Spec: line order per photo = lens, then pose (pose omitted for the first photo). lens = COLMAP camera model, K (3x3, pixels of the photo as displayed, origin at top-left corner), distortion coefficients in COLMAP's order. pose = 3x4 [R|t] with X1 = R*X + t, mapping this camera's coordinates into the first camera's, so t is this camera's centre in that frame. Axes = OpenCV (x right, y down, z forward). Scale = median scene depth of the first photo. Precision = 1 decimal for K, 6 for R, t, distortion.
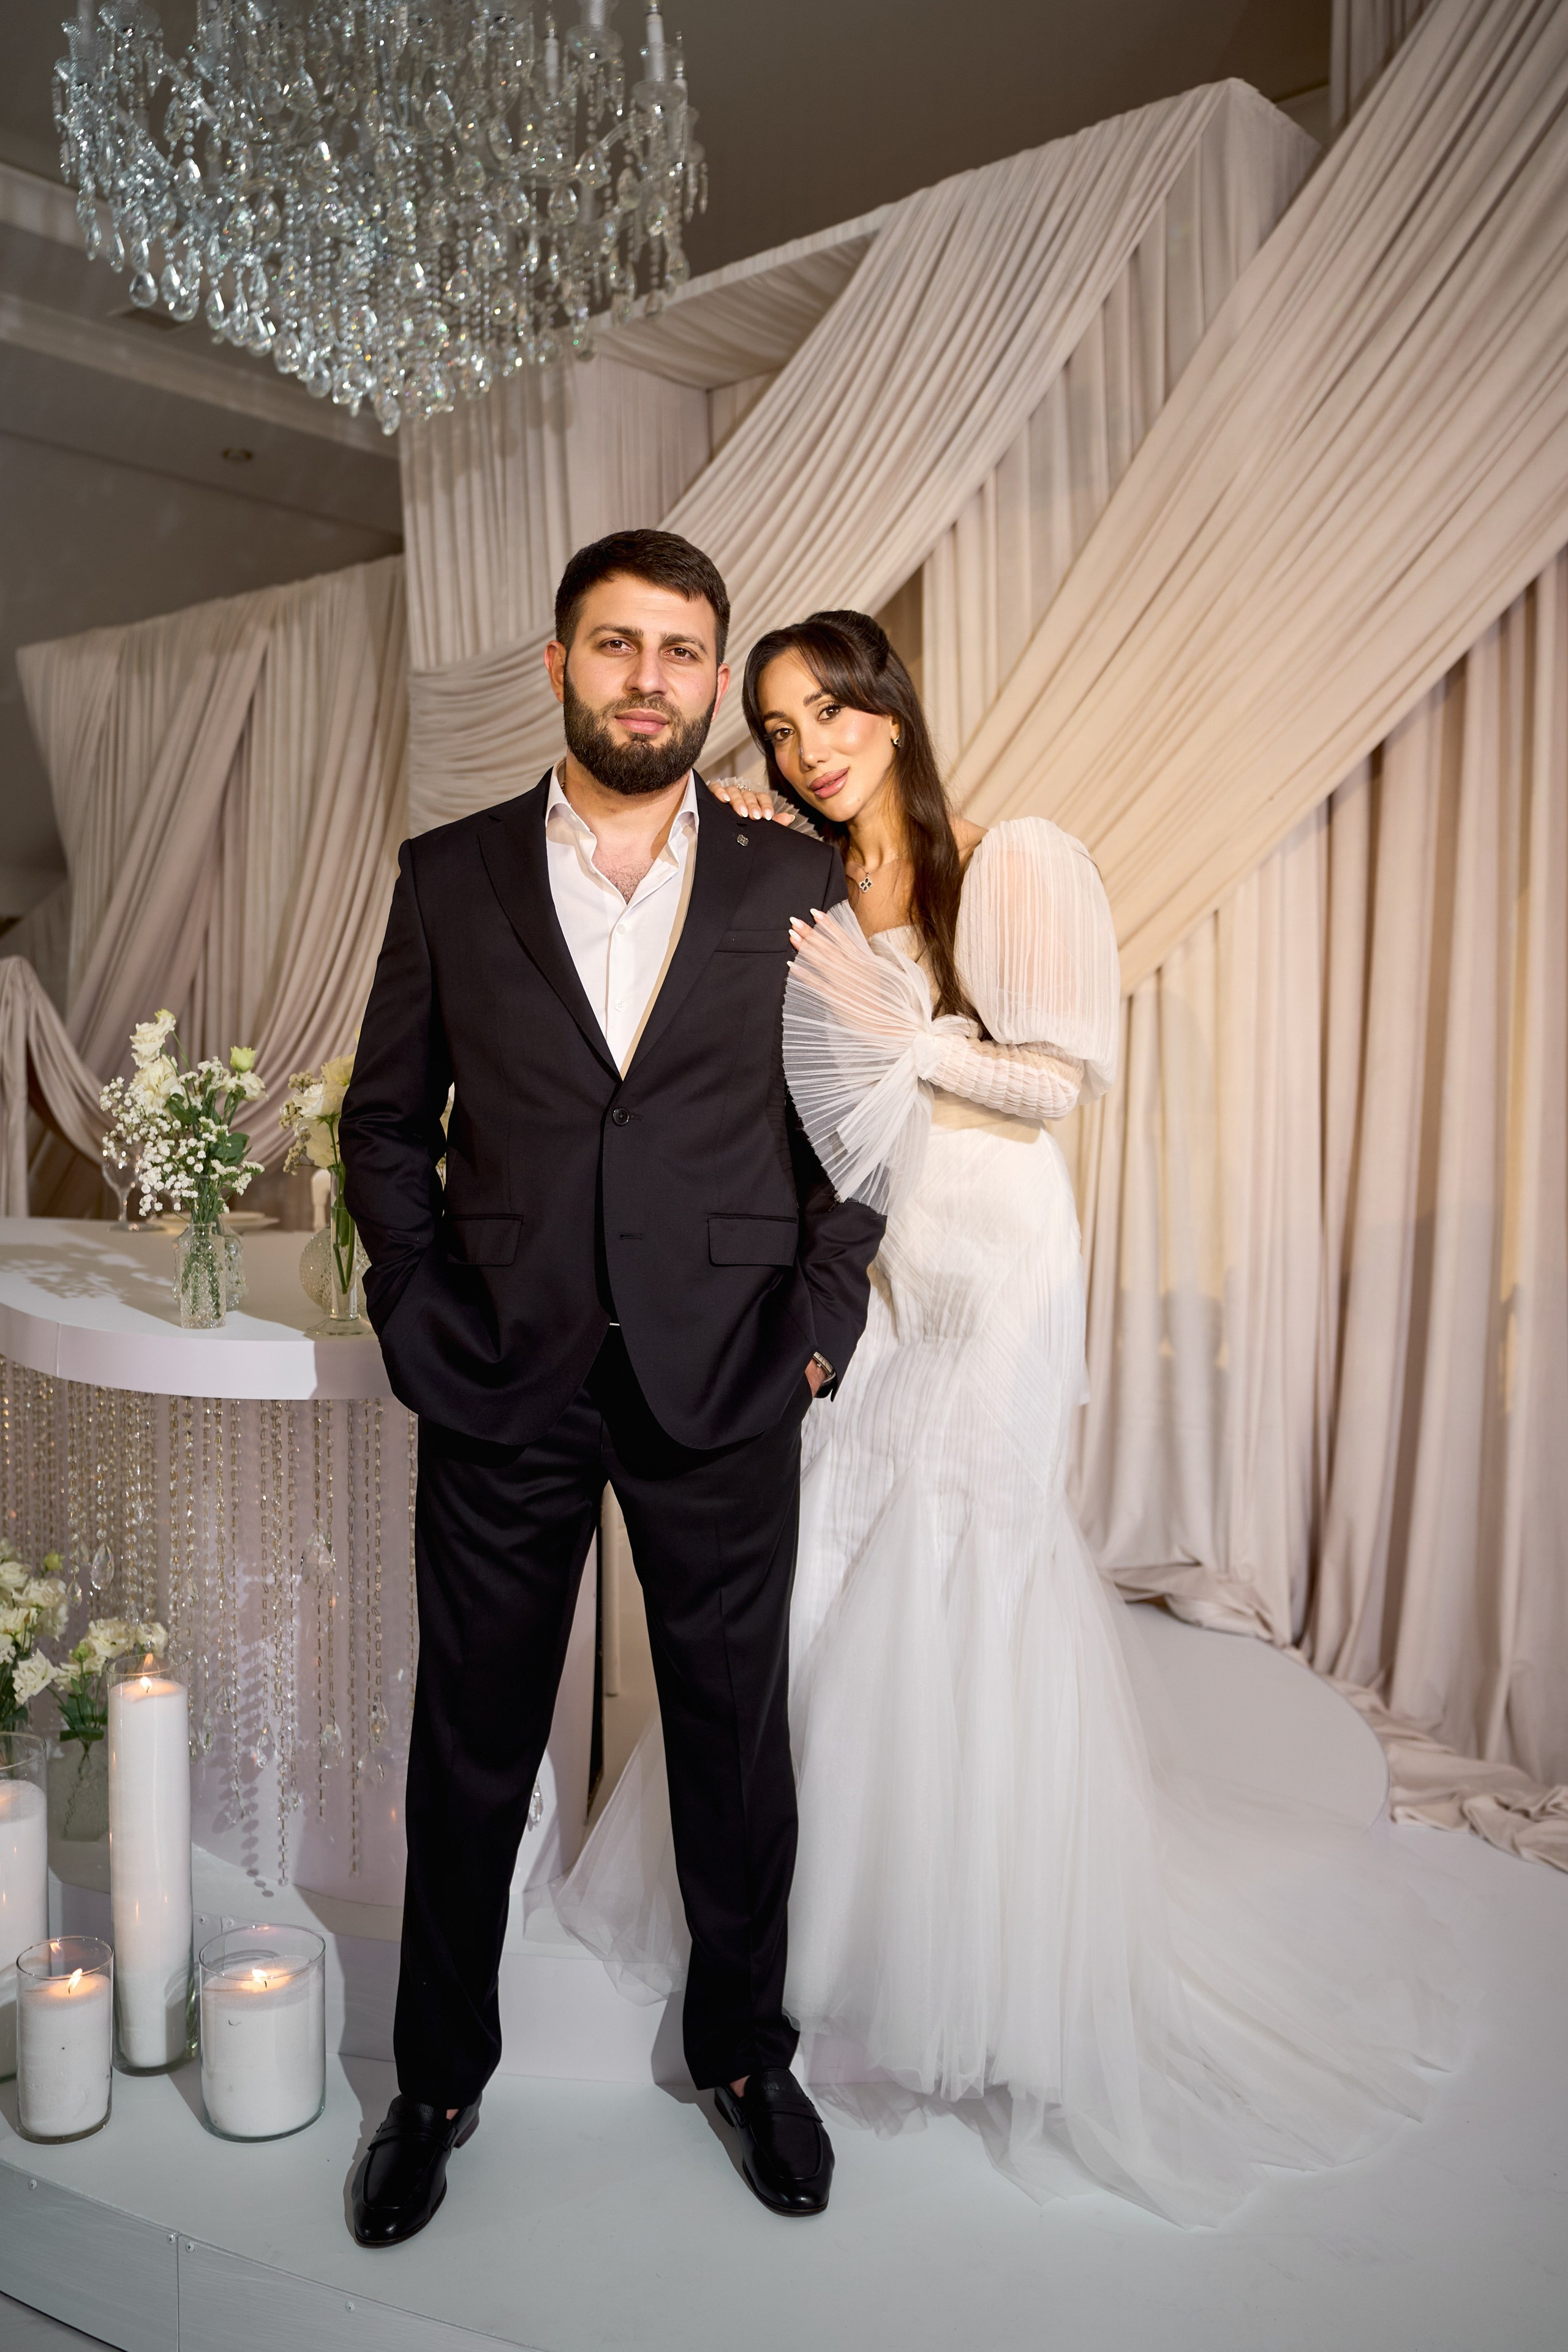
lens RADIAL K [[1867.5, 0, 784.6], [0, 1867.5, 1210.9], [0, 0, 1]] dist [-0.011283, 0.003651]
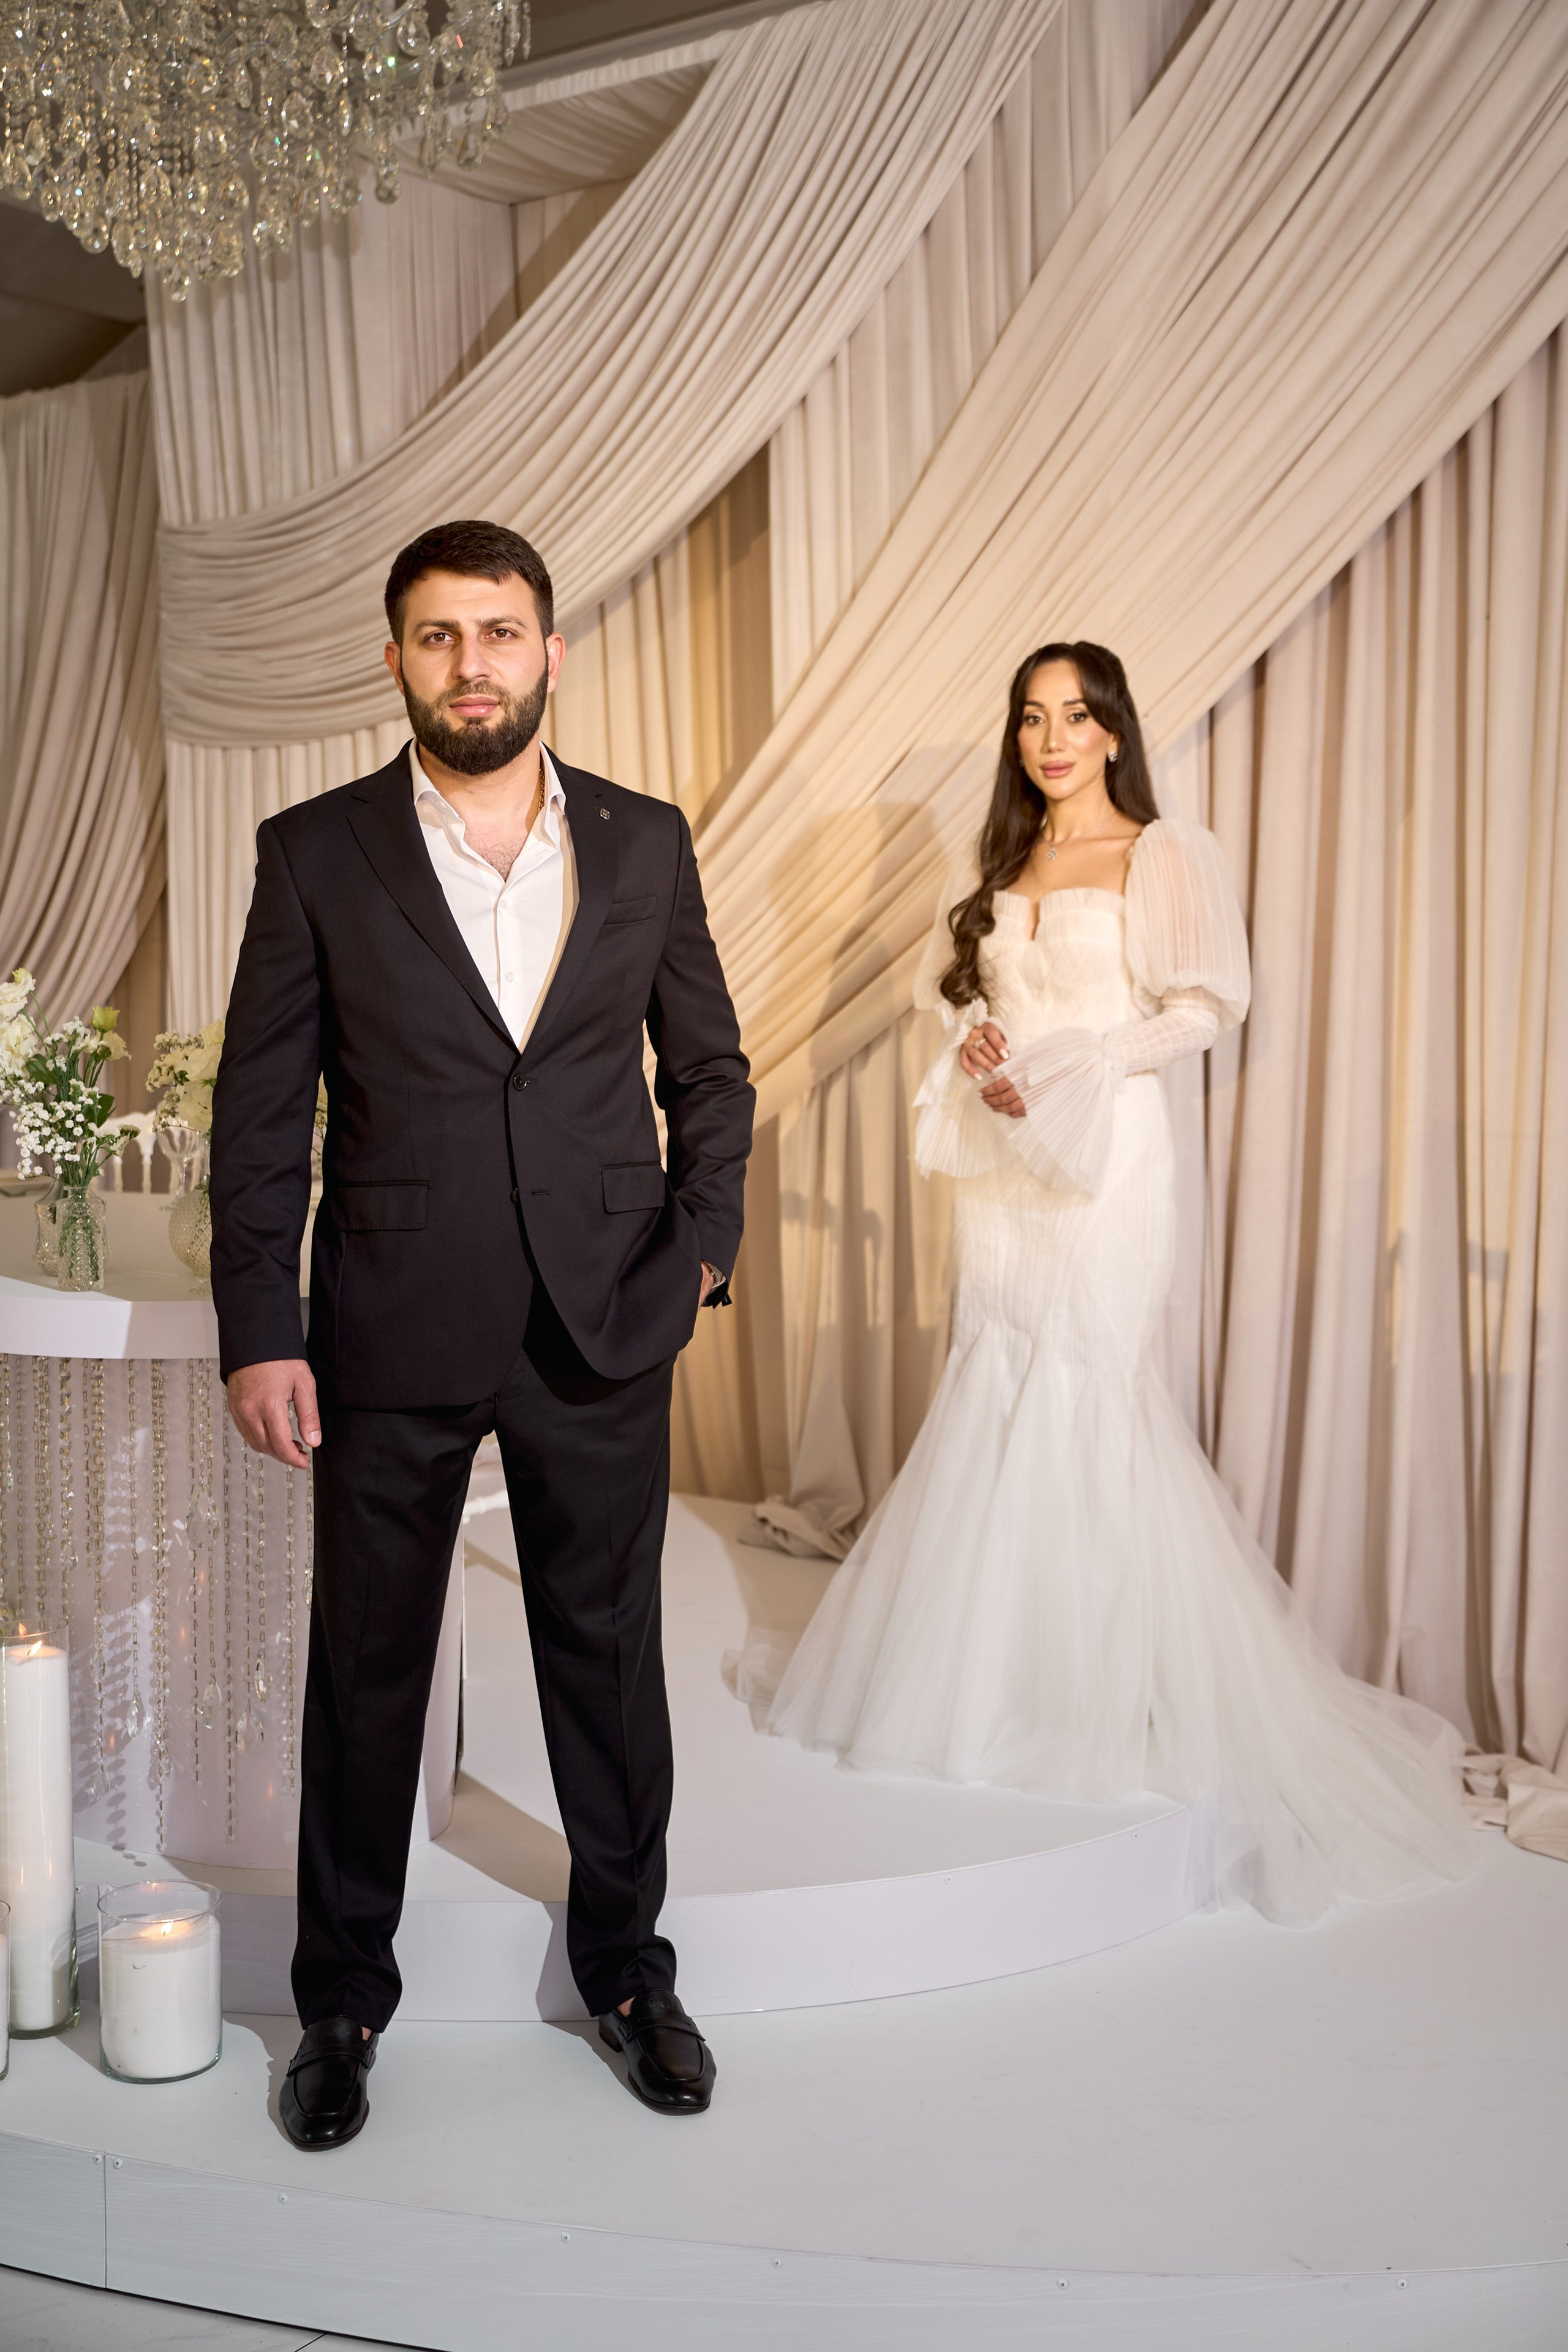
lens RADIAL K [[2595.4, 0, 784.0], [0, 2595.4, 1176.0], [0, 0, 1]] dist [0.065555, 0.003705]
pose [[0.995691, -0.011663, 0.091992, -0.043359], [0.010583, 0.999869, 0.012216, -0.008101], [-0.092123, -0.011190, 0.995685, -0.290104]]
